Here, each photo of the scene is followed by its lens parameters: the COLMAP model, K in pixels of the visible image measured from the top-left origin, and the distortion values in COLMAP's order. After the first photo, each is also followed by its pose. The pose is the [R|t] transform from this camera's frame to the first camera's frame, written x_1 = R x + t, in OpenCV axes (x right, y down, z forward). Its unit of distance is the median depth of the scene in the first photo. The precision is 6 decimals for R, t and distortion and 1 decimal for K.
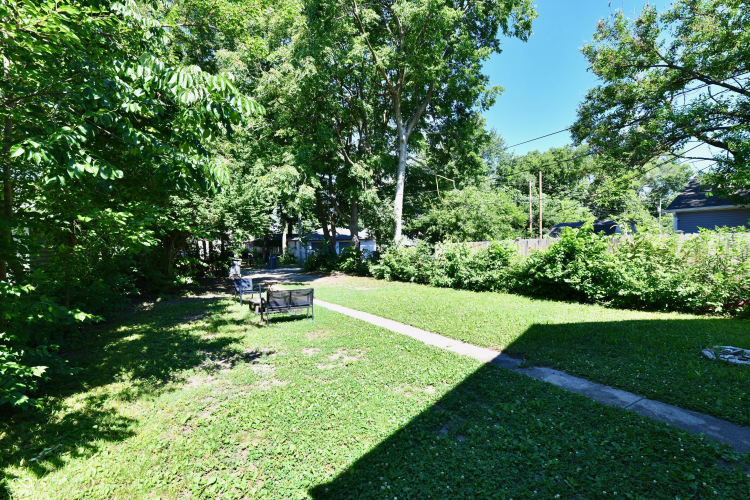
lens RADIAL K [[336.4, 0, 379.8], [0, 336.4, 248.7], [0, 0, 1]] dist [0.003219, -0.002477]
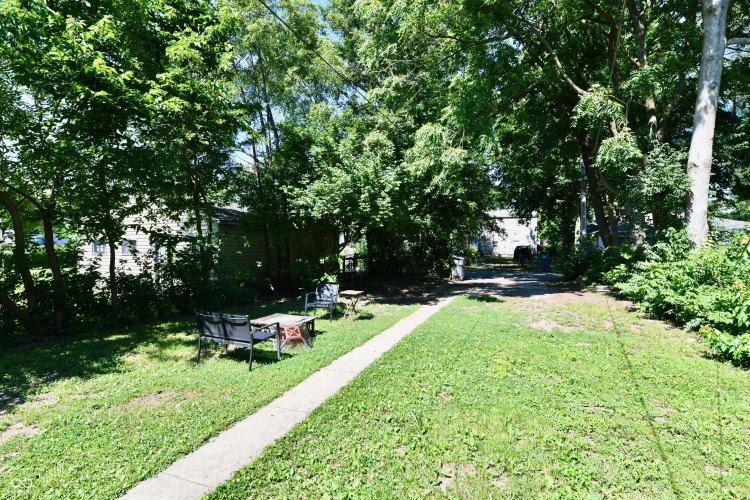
lens RADIAL K [[373.5, 0, 378.6], [0, 373.5, 248.2], [0, 0, 1]] dist [-0.001608, -0.000199]
pose [[0.606188, 0.024015, -0.794959, 0.271582], [-0.014729, 0.999712, 0.018968, -0.010070], [0.795185, 0.000211, 0.606367, 0.468274]]
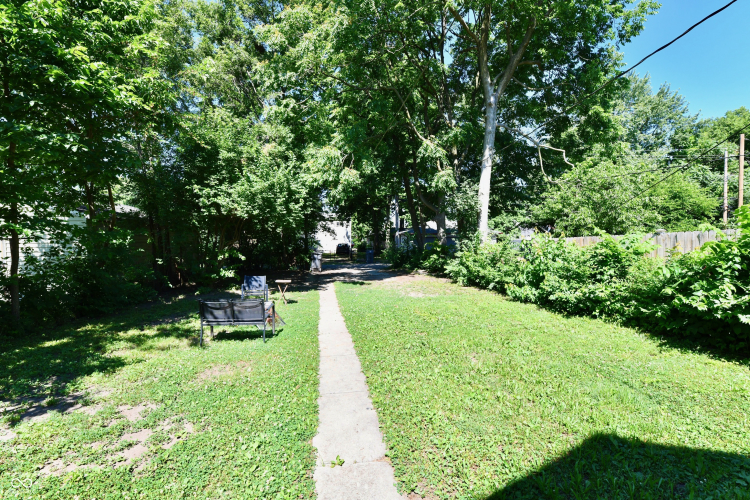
lens RADIAL K [[336.4, 0, 379.8], [0, 336.4, 248.7], [0, 0, 1]] dist [0.003219, -0.002477]
pose [[0.923989, 0.019442, -0.381925, 0.181076], [-0.013353, 0.999738, 0.018586, -0.003727], [0.382186, -0.012073, 0.924007, 0.257370]]
